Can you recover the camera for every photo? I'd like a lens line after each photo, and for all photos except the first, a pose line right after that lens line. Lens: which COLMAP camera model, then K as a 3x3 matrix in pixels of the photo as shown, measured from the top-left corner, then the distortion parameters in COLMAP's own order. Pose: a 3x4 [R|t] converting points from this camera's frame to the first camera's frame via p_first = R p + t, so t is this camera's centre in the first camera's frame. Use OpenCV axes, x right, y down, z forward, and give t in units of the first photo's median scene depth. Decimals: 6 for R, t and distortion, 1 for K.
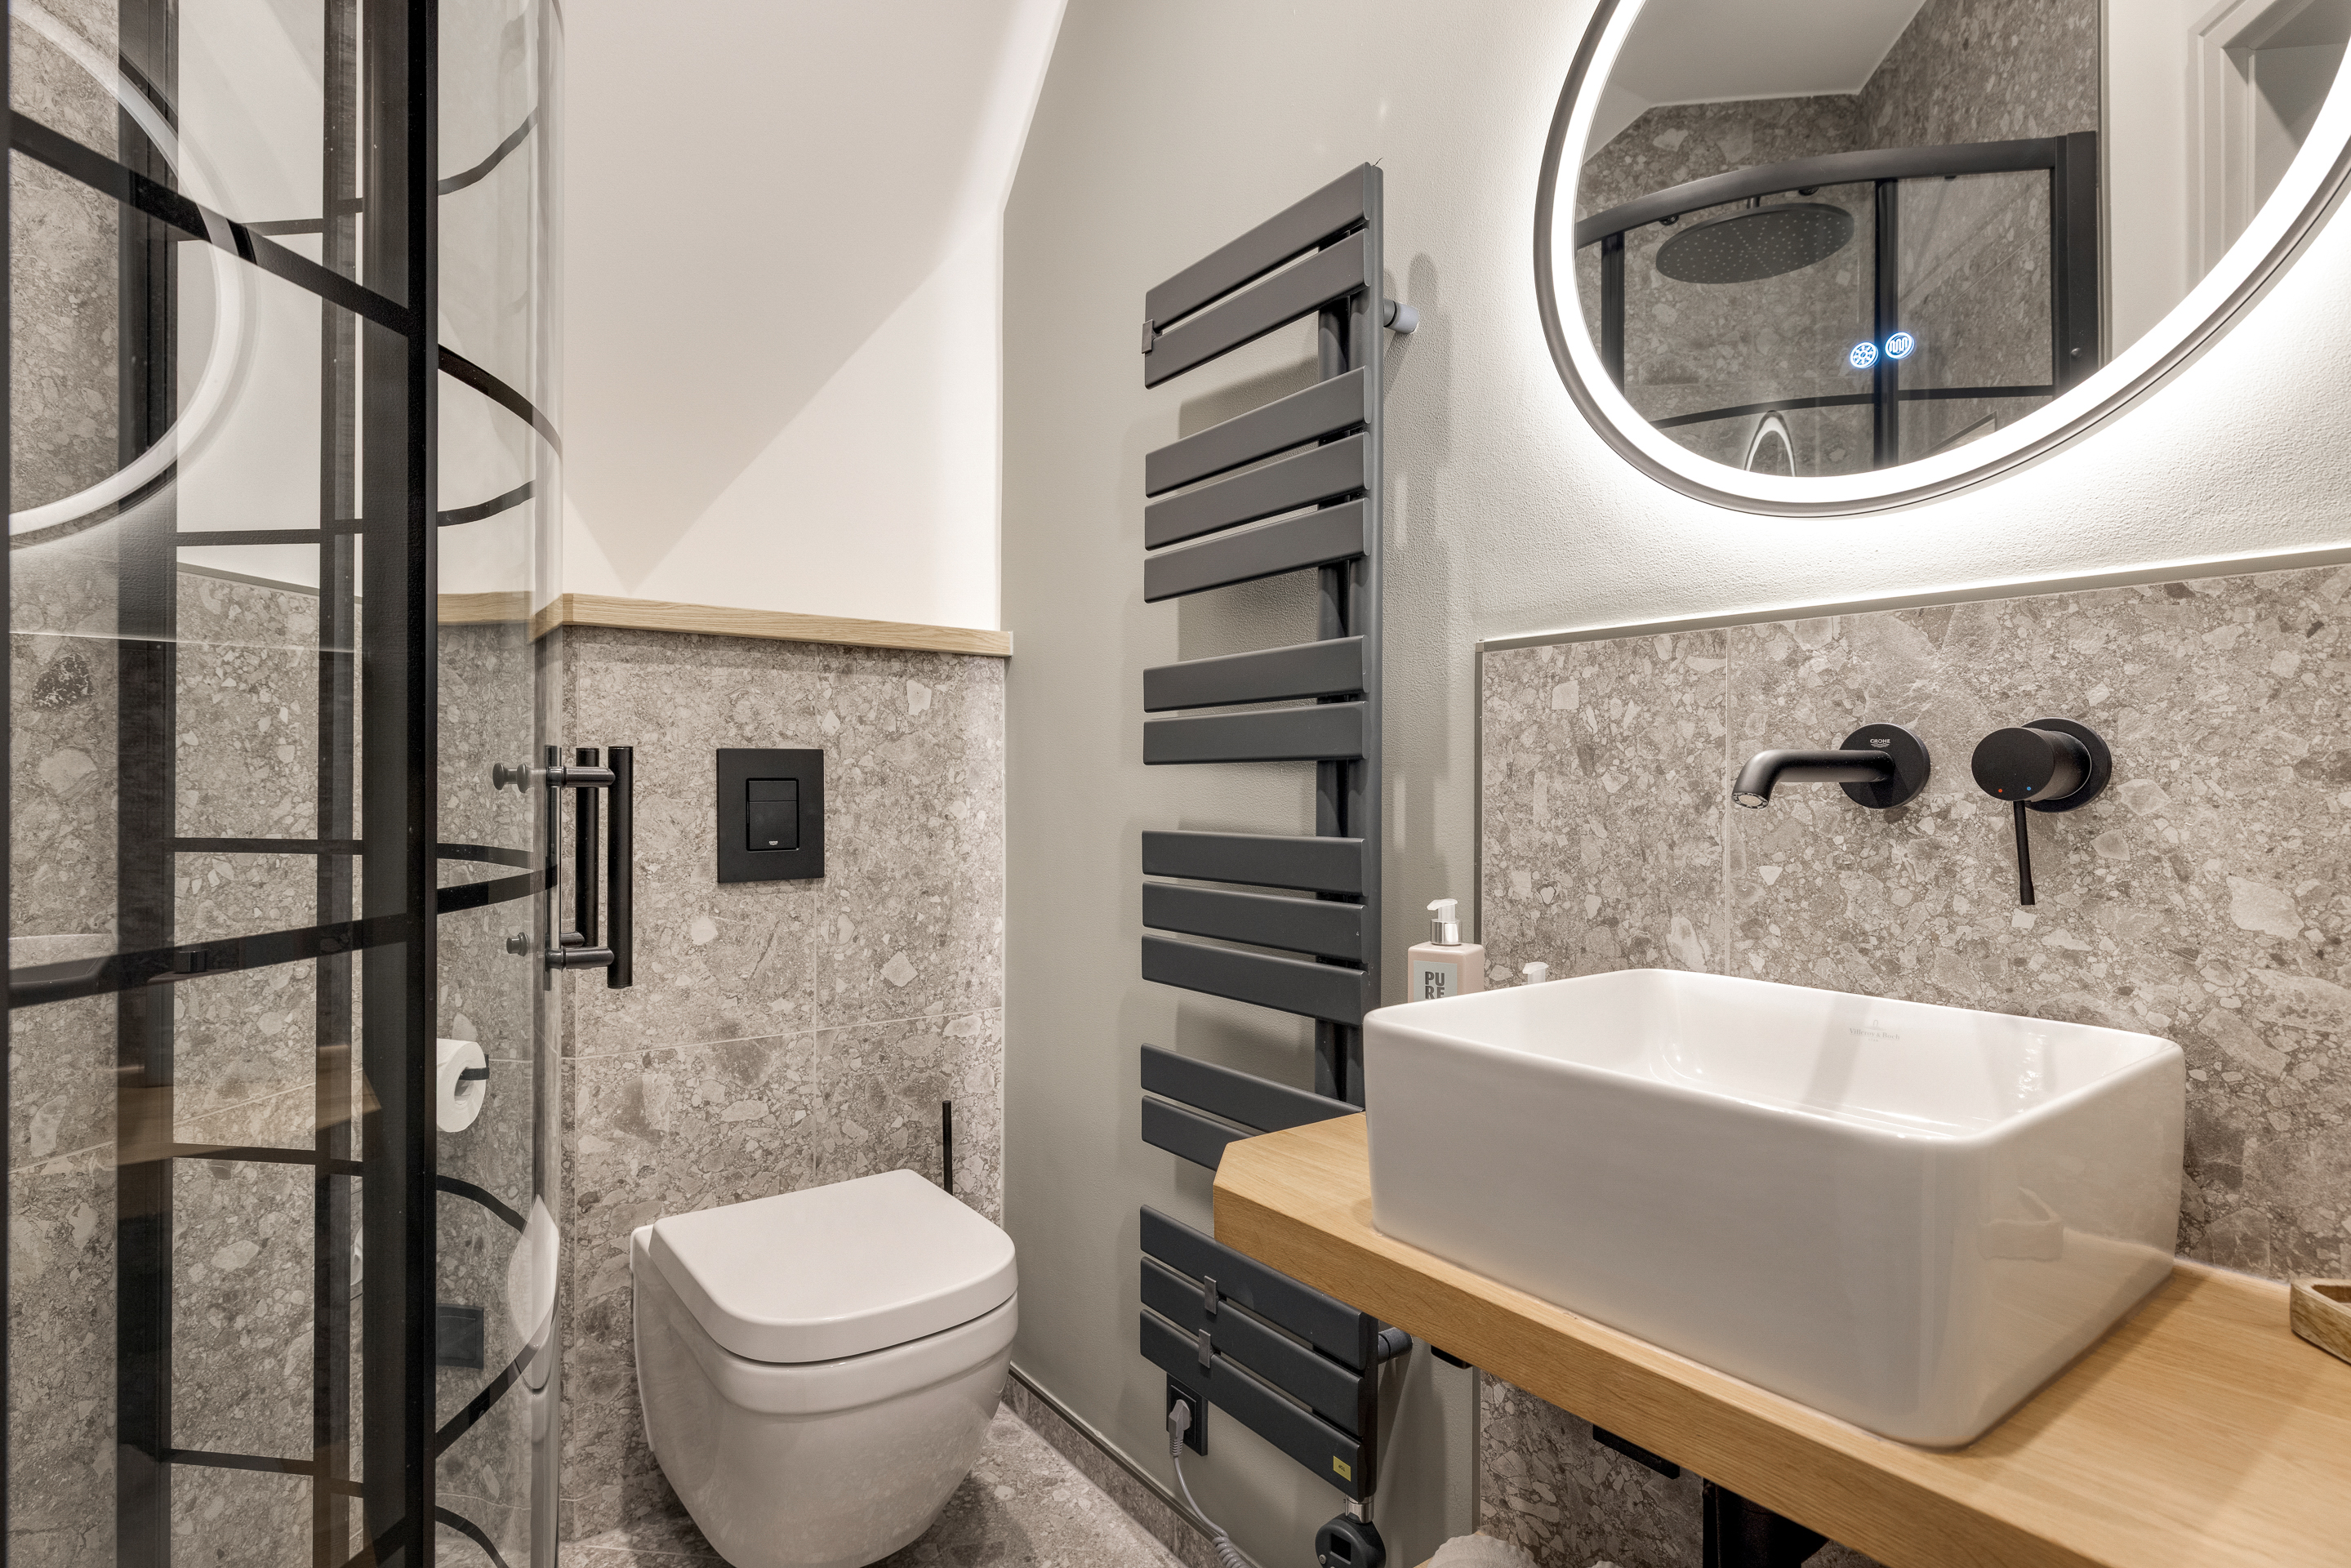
lens RADIAL K [[1148.0, 0, 1175.5], [0, 1148.0, 784.0], [0, 0, 1]] dist [-0.006000, 0.001365]
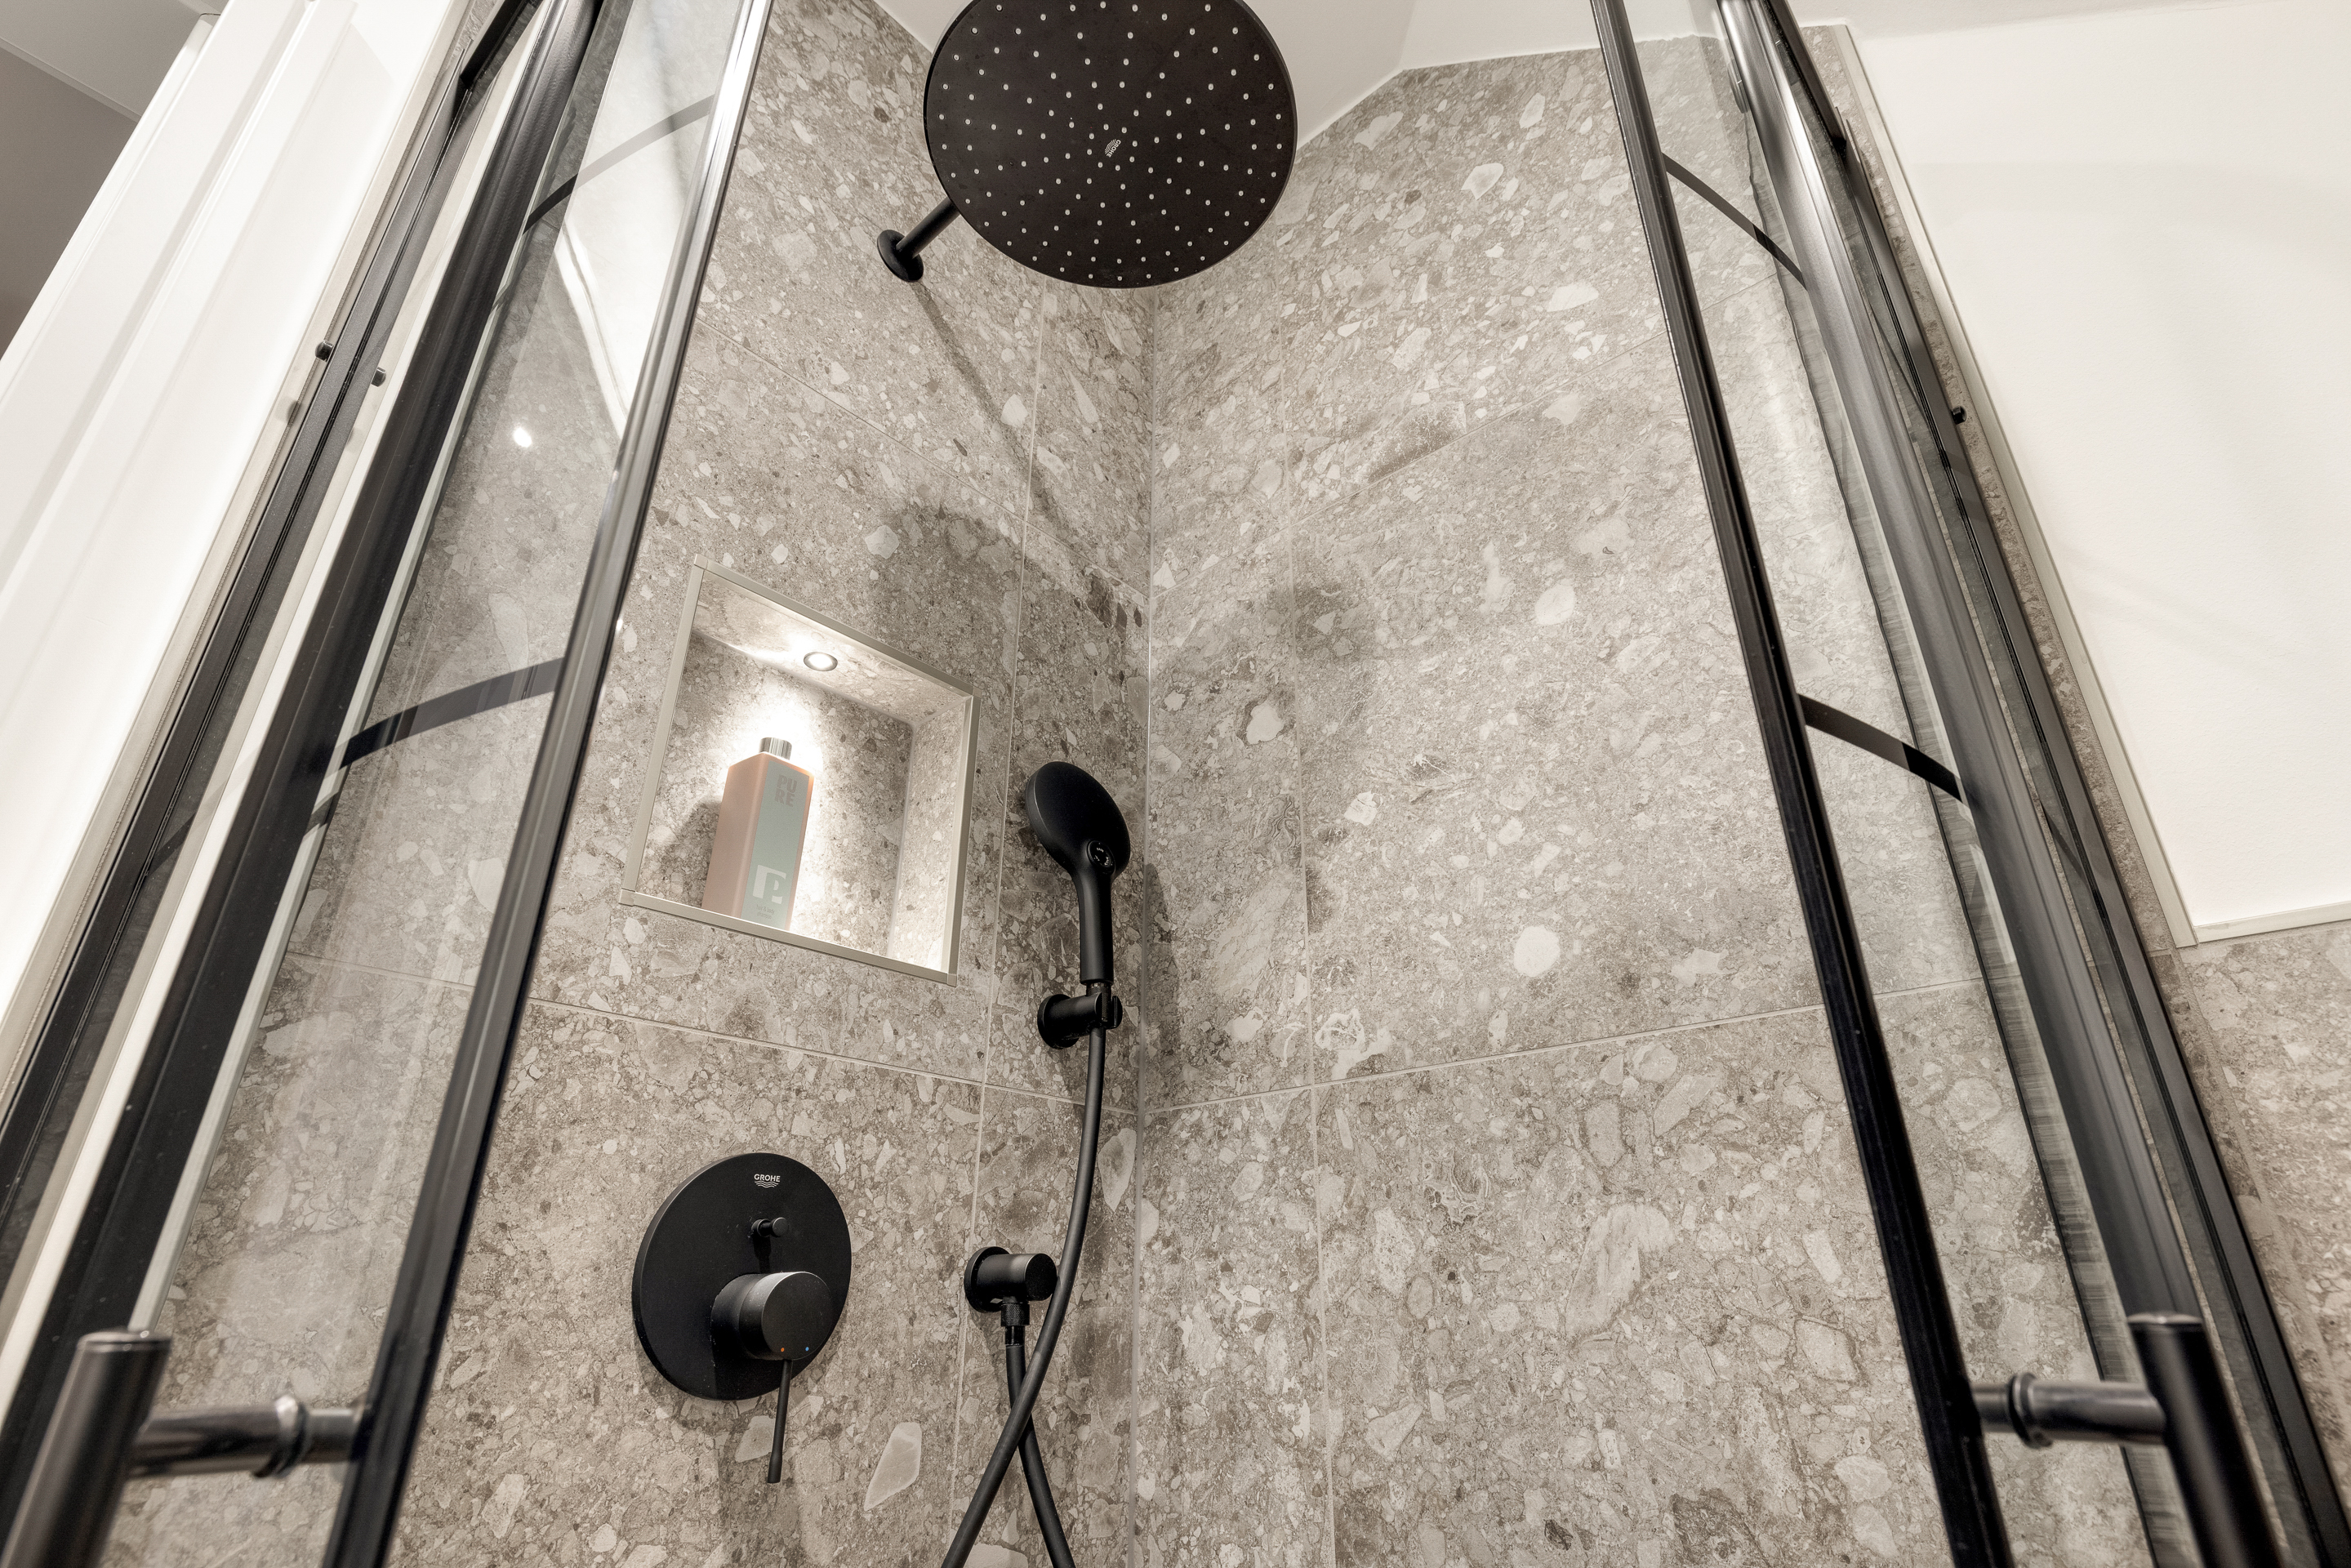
lens RADIAL K [[1148.0, 0, 1175.5], [0, 1148.0, 784.0], [0, 0, 1]] dist [-0.006000, 0.001365]
pose [[-0.180628, 0.410761, 0.893672, -0.549513], [-0.008257, 0.907952, -0.418994, 0.046660], [-0.983517, -0.083061, -0.160610, 0.957193]]
